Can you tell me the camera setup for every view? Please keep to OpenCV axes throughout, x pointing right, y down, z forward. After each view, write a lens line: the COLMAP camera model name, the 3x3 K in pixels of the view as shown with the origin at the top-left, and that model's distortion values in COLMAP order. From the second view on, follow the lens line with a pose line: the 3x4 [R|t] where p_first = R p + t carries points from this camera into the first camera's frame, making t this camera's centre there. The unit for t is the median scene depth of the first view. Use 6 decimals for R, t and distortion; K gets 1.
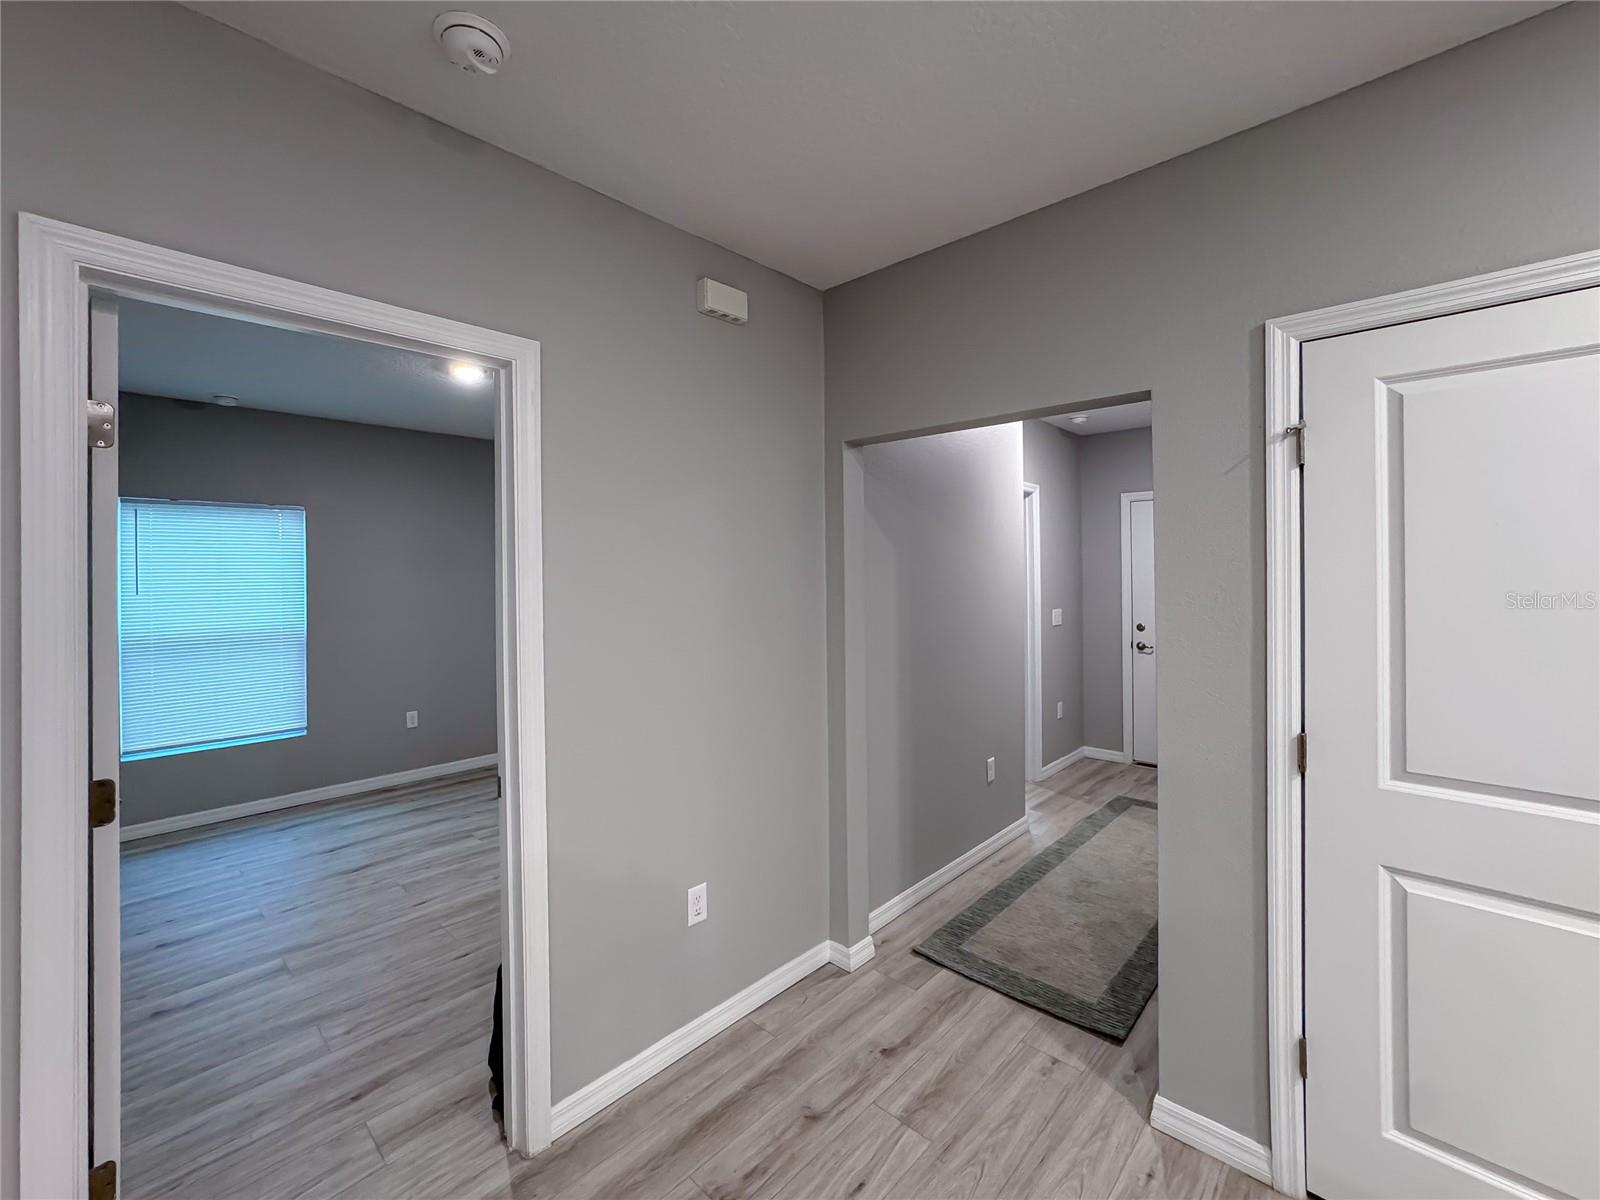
lens RADIAL K [[674.3, 0, 794.8], [0, 674.3, 573.7], [0, 0, 1]] dist [-0.028217, 0.012497]
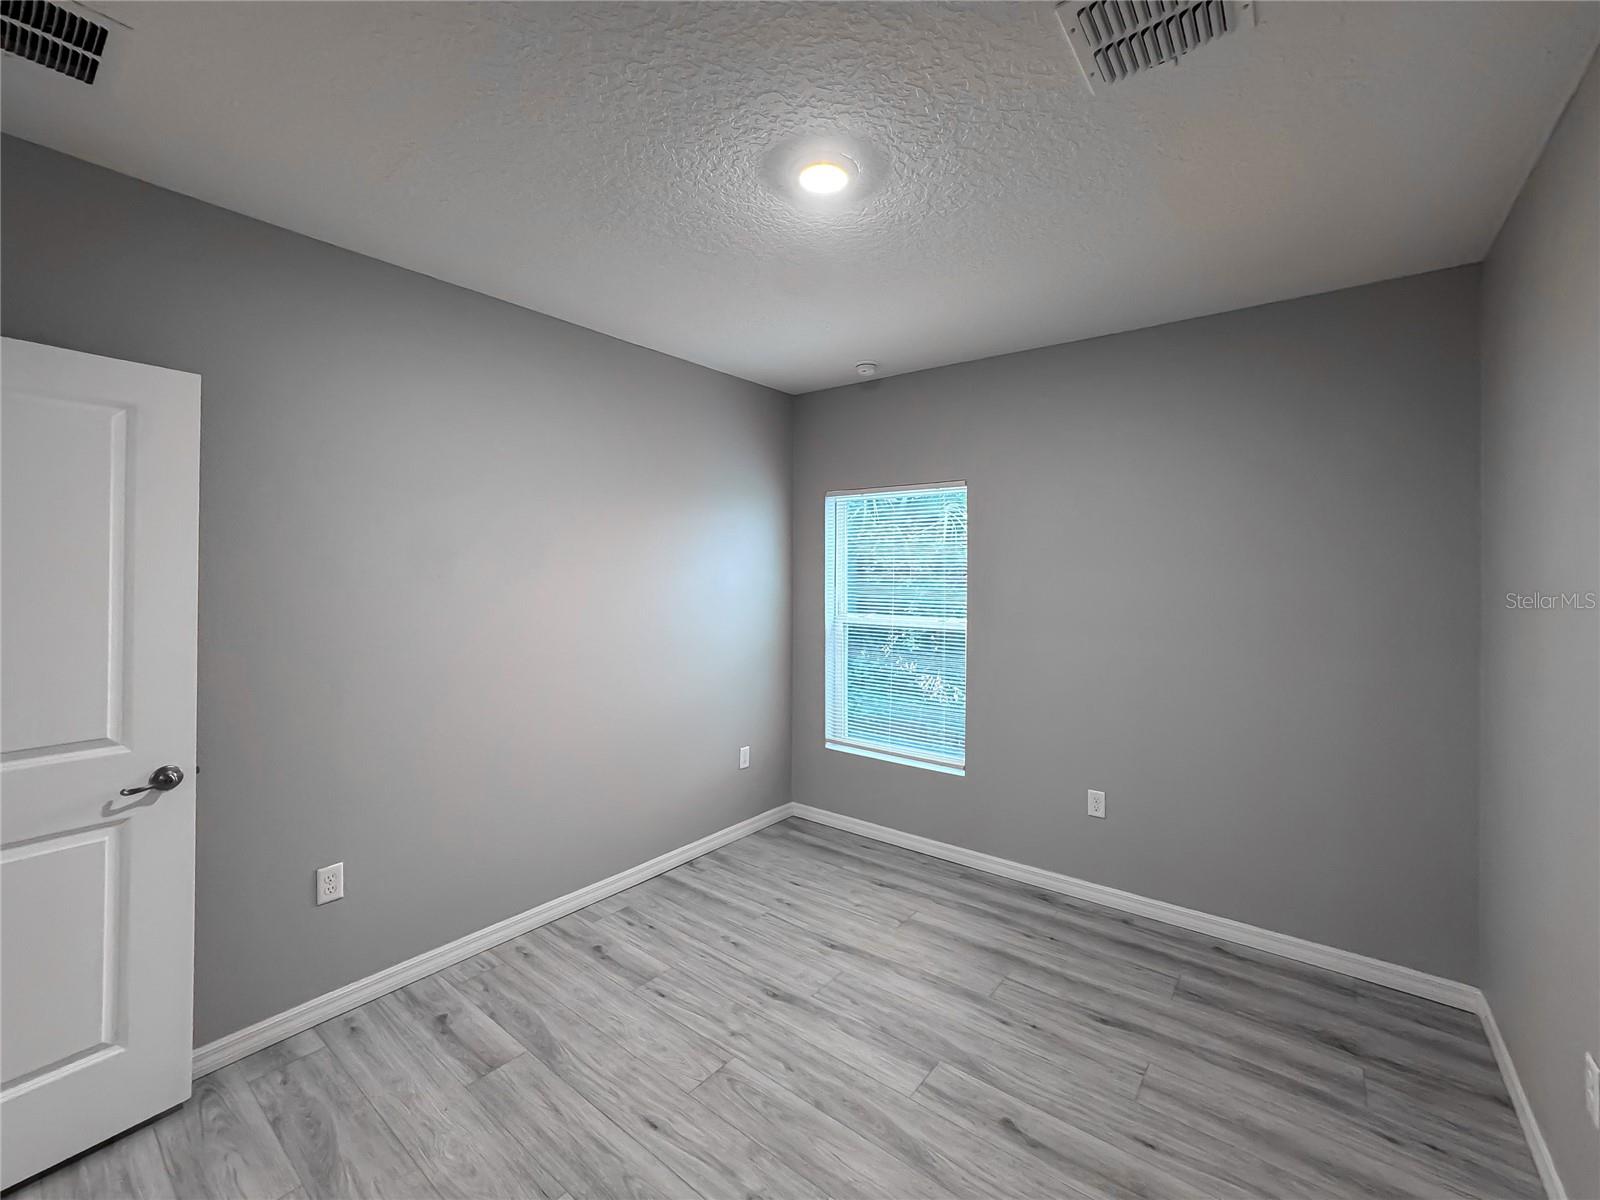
lens RADIAL K [[674.3, 0, 791.1], [0, 674.3, 570.8], [0, 0, 1]] dist [-0.028217, 0.012497]
pose [[0.085386, 0.011566, -0.996281, 0.026742], [-0.010286, 0.999890, 0.010726, -0.001459], [0.996295, 0.009332, 0.085495, 0.995473]]
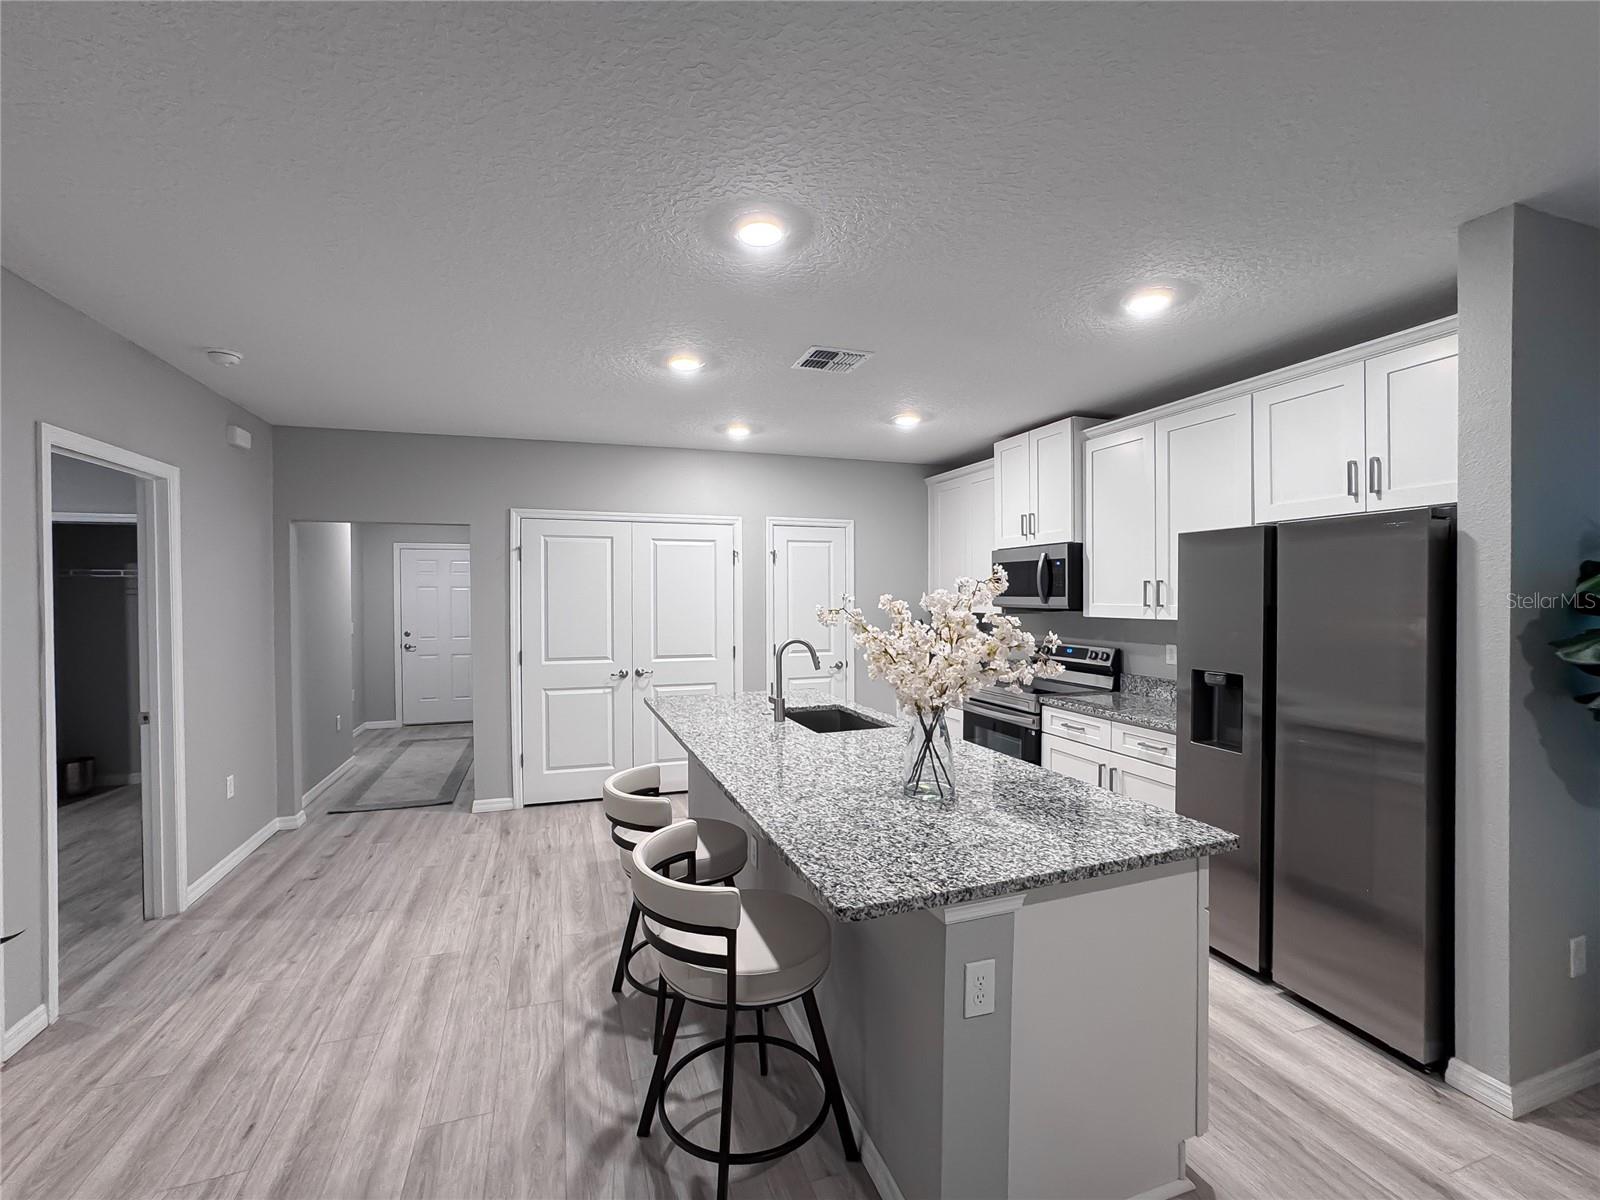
lens RADIAL K [[674.3, 0, 786.0], [0, 674.3, 611.0], [0, 0, 1]] dist [-0.028217, 0.012497]
pose [[0.465255, -0.013949, 0.885067, -0.641624], [0.000057, 0.999876, 0.015728, 0.008568], [-0.885177, -0.007267, 0.465198, -0.690304]]
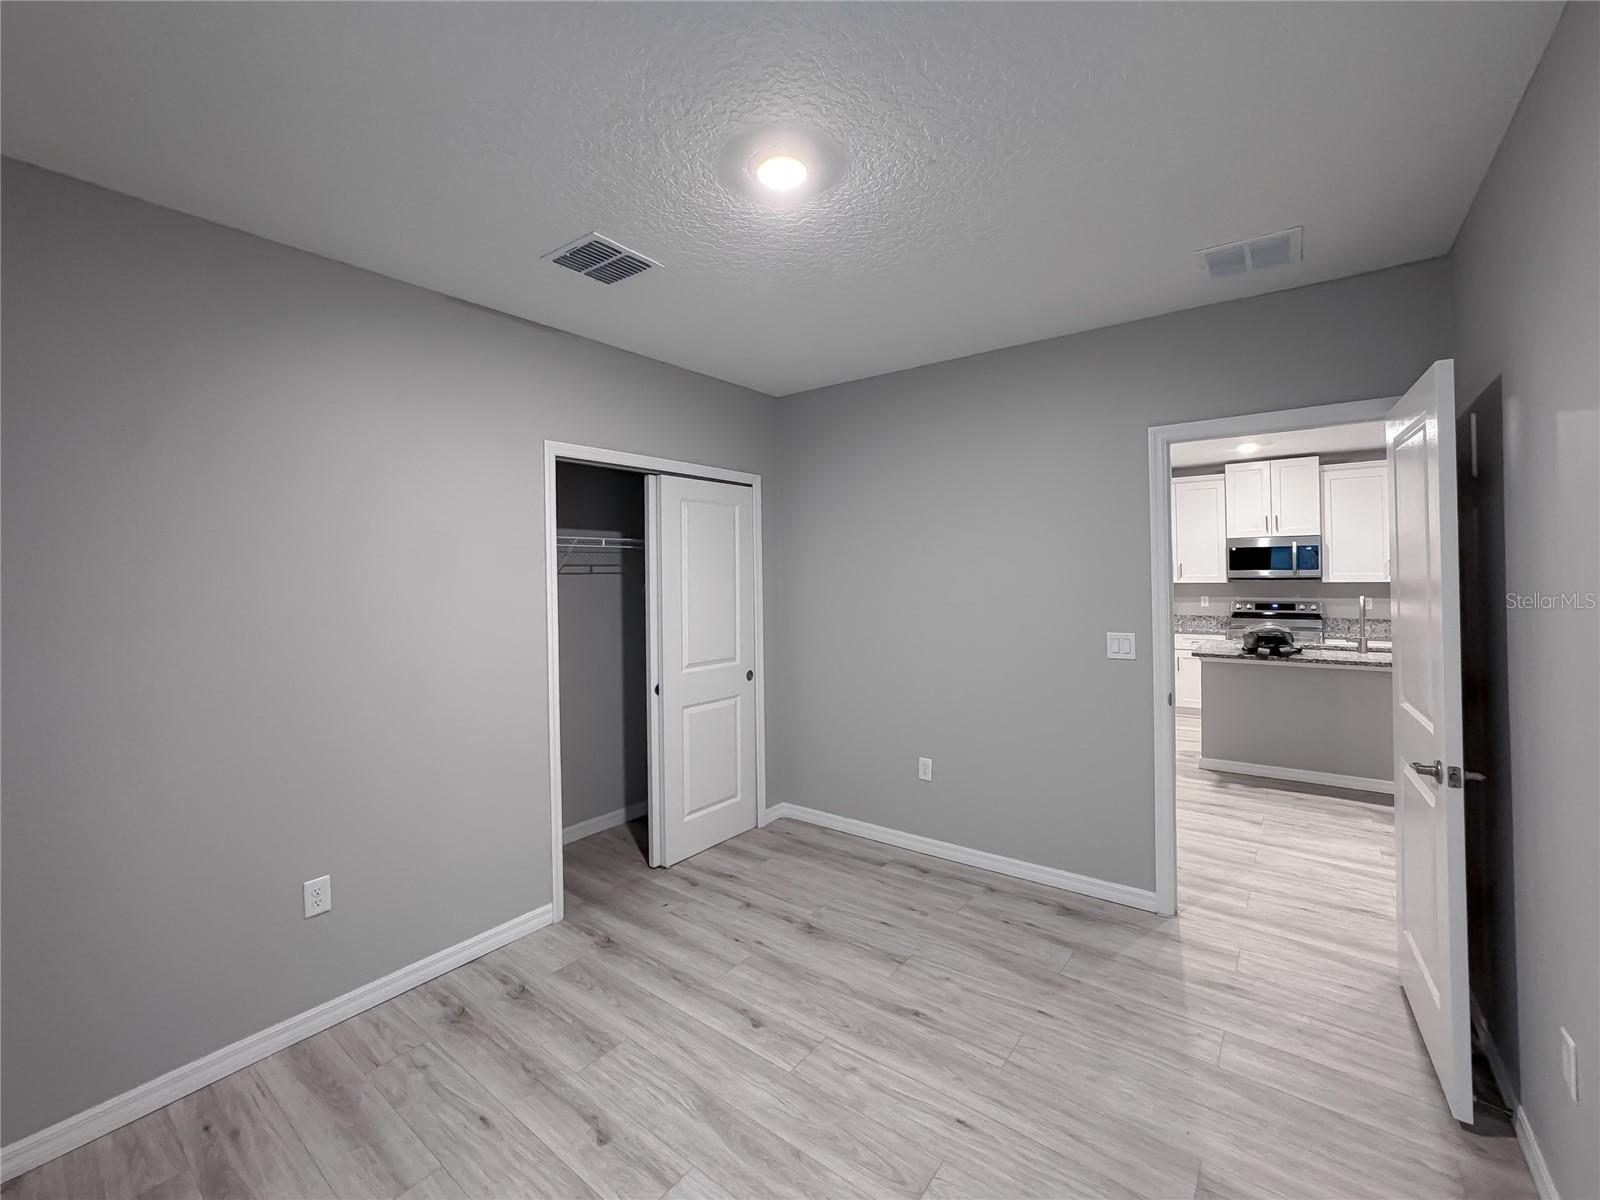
lens RADIAL K [[674.3, 0, 797.1], [0, 674.3, 572.8], [0, 0, 1]] dist [-0.028217, 0.012497]
pose [[-0.103377, 0.018187, 0.994476, -1.061018], [0.017899, 0.999705, -0.016422, 0.015540], [-0.994481, 0.016102, -0.103672, 1.118519]]
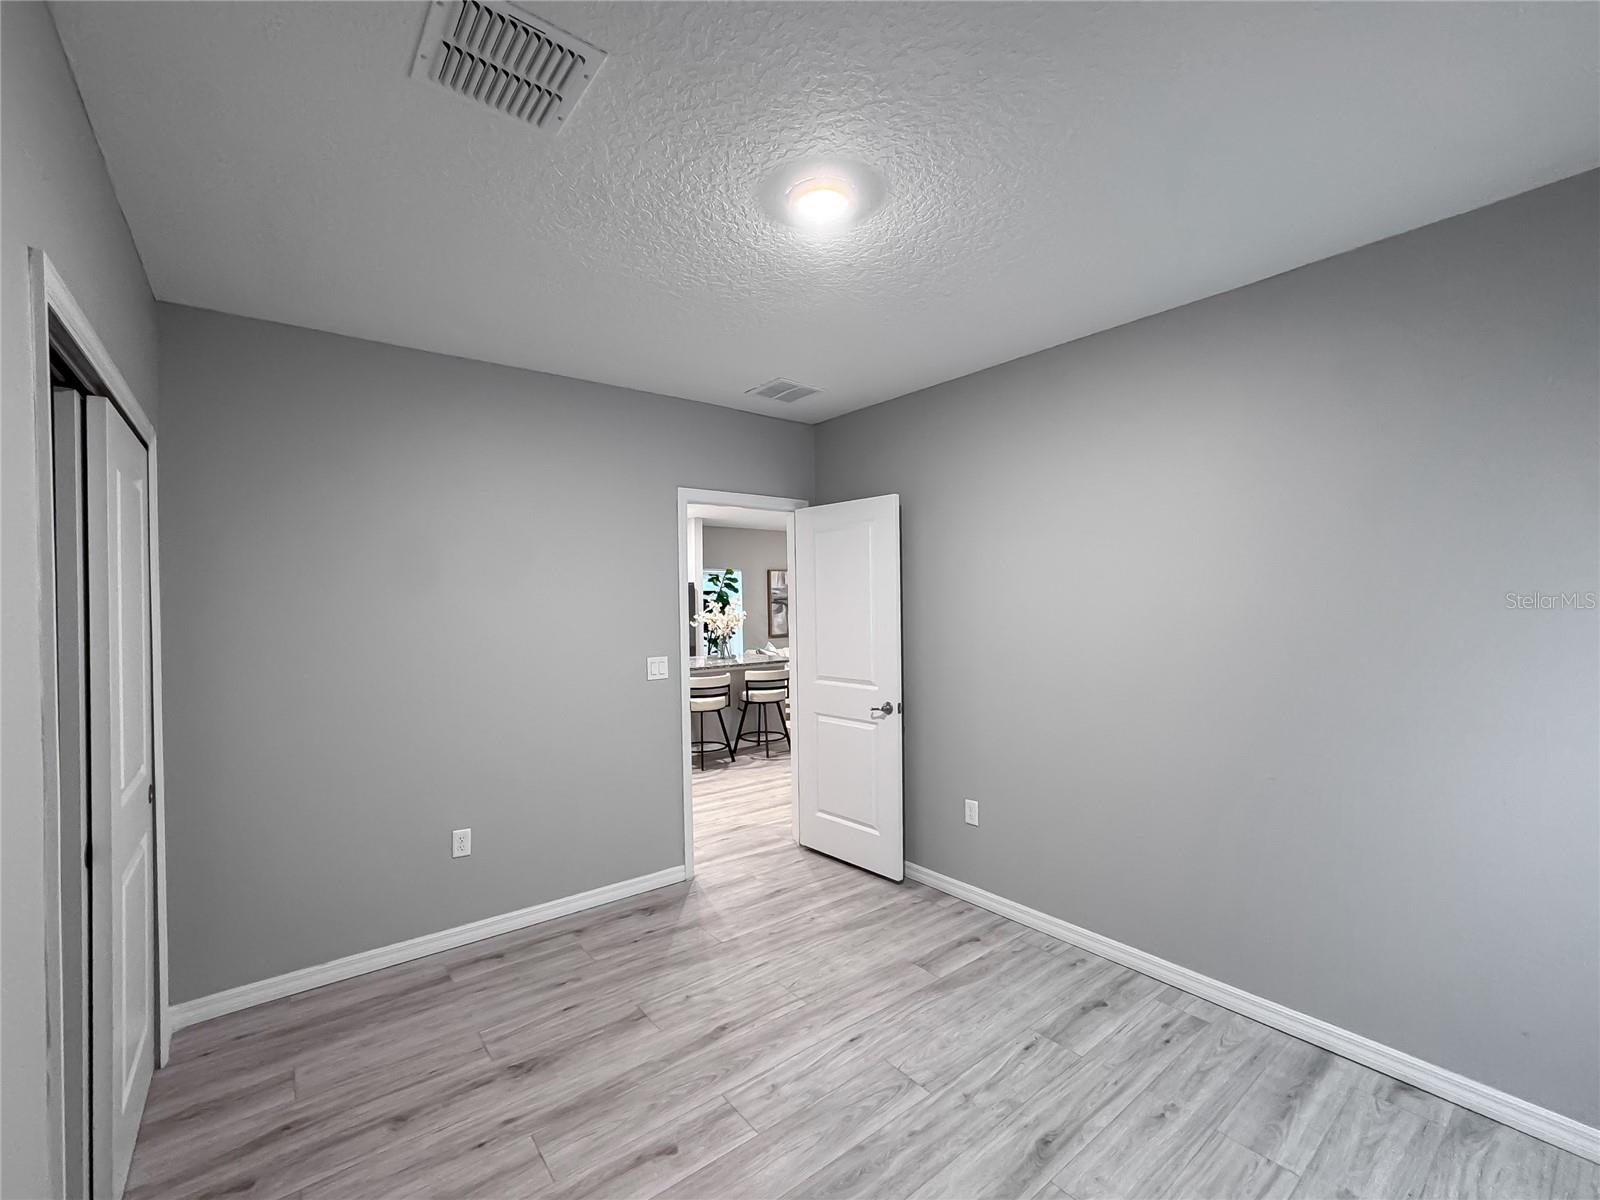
lens RADIAL K [[674.3, 0, 787.3], [0, 674.3, 611.4], [0, 0, 1]] dist [-0.028217, 0.012497]
pose [[-0.988634, 0.023337, 0.148522, -0.567633], [0.025576, 0.999586, 0.013180, 0.007470], [-0.148153, 0.016829, -0.988821, 1.620135]]
